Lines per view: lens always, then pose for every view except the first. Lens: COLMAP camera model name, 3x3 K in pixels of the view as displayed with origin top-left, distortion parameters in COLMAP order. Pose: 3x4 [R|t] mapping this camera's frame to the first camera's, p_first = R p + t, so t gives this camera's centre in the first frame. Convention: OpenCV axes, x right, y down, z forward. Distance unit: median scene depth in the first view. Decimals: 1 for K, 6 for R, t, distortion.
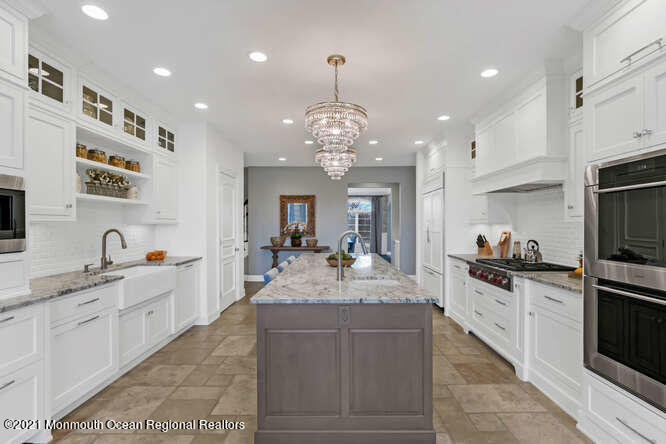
lens RADIAL K [[321.0, 0, 334.1], [0, 321.0, 223.6], [0, 0, 1]] dist [0.001313, 0.000556]
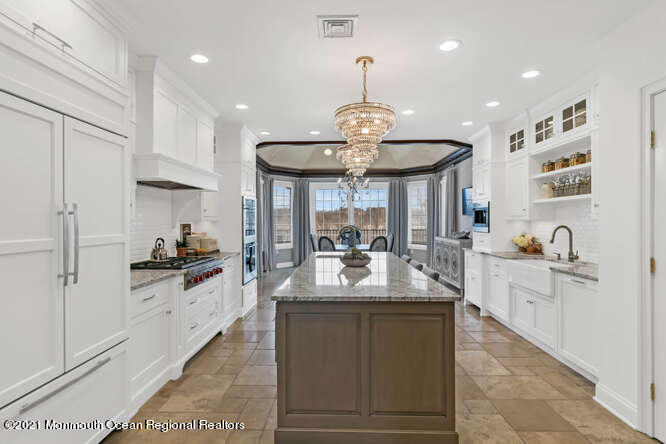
lens RADIAL K [[321.0, 0, 334.1], [0, 321.0, 223.6], [0, 0, 1]] dist [0.001313, 0.000556]
pose [[-0.999732, 0.001322, 0.023094, 0.069725], [0.001478, 0.999976, 0.006750, 0.001332], [-0.023085, 0.006783, -0.999710, 2.111413]]
